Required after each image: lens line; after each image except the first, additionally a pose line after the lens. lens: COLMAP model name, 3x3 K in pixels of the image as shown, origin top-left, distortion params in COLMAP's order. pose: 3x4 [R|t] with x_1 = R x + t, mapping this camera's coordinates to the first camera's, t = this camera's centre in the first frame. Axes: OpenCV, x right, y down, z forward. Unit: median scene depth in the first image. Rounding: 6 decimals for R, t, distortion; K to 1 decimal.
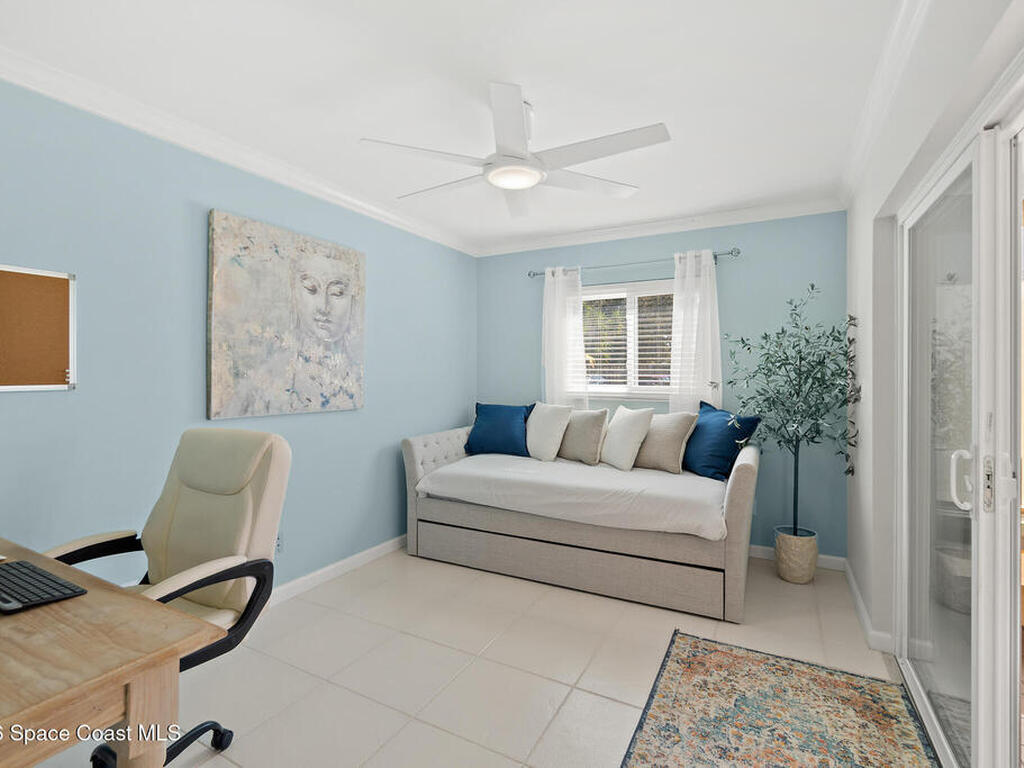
lens RADIAL K [[503.9, 0, 509.5], [0, 503.9, 374.7], [0, 0, 1]] dist [-0.010473, 0.003322]
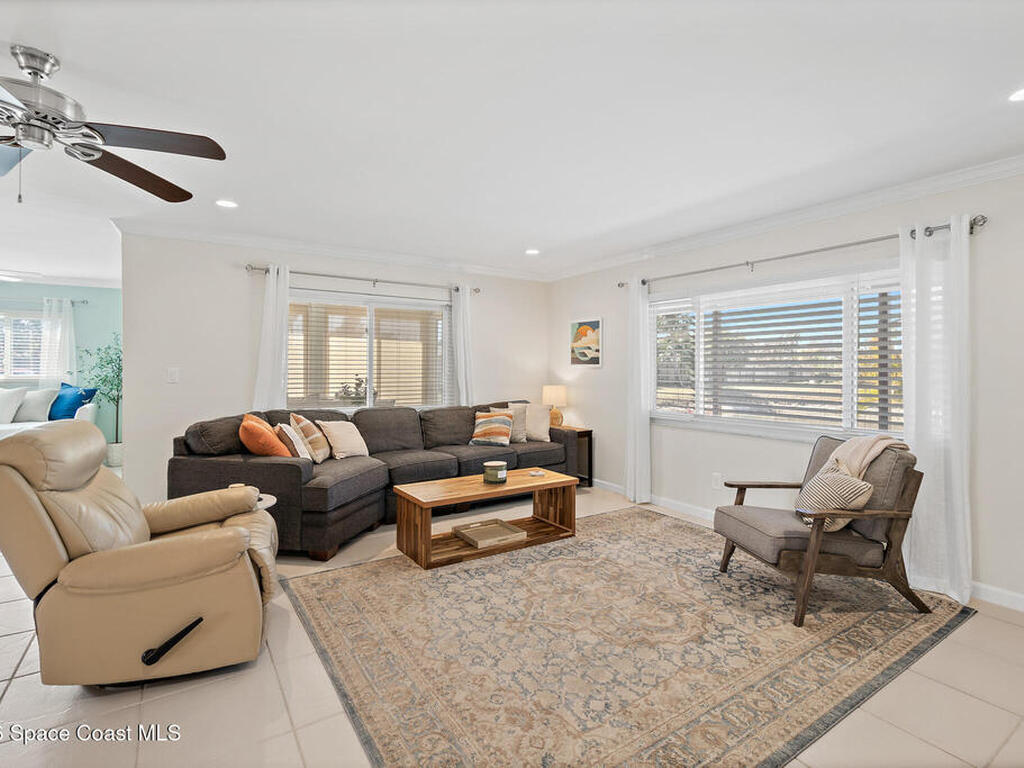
lens RADIAL K [[503.9, 0, 502.0], [0, 503.9, 366.4], [0, 0, 1]] dist [-0.010473, 0.003322]
pose [[0.488784, 0.001955, 0.872402, -0.464157], [-0.003832, 0.999993, -0.000093, -0.011707], [-0.872396, -0.003298, 0.488788, -1.404748]]
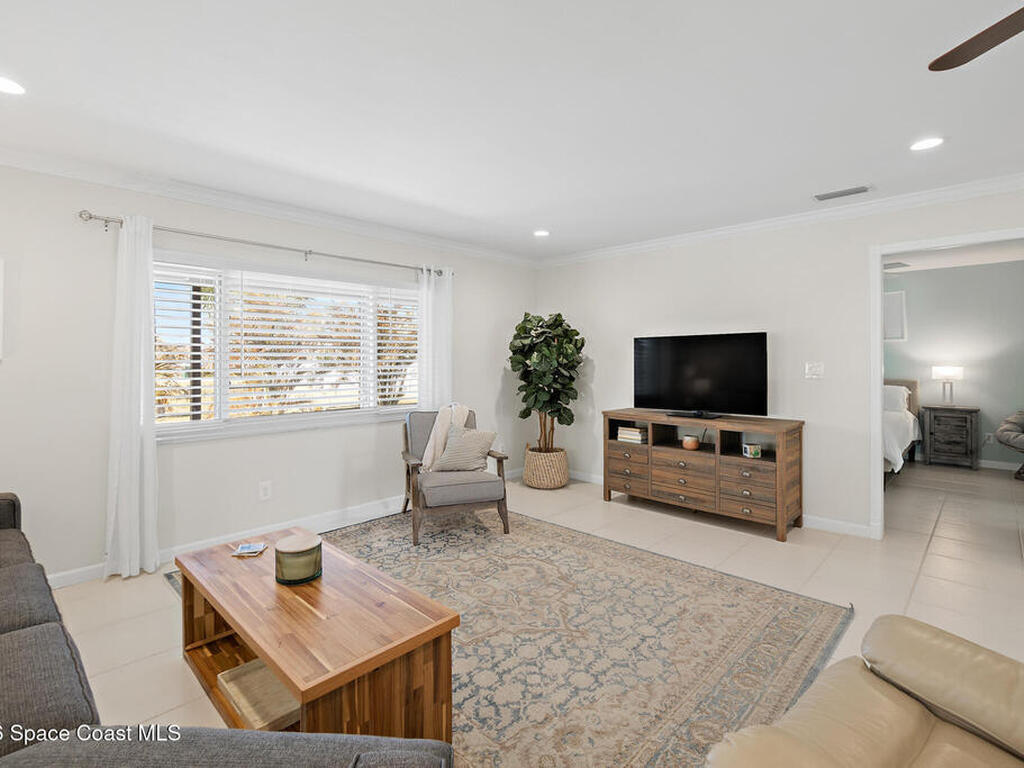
lens RADIAL K [[503.9, 0, 498.8], [0, 503.9, 366.6], [0, 0, 1]] dist [-0.010473, 0.003322]
pose [[-0.958260, -0.003101, 0.285881, 0.143959], [0.000943, 0.999901, 0.014007, -0.011433], [-0.285896, 0.013691, -0.958163, -0.285856]]
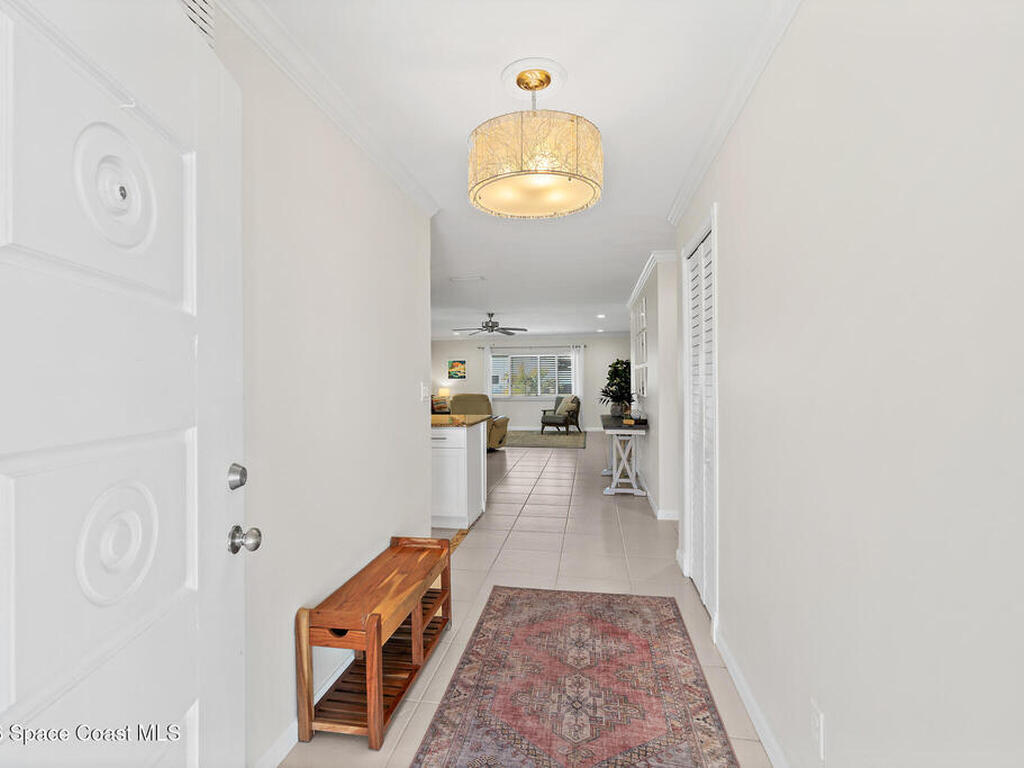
lens RADIAL K [[503.9, 0, 508.2], [0, 503.9, 382.7], [0, 0, 1]] dist [-0.010473, 0.003322]
pose [[-0.318287, -0.001454, 0.947993, -2.871081], [0.004680, 0.999984, 0.003105, 0.001795], [-0.947983, 0.005425, -0.318275, 0.140627]]
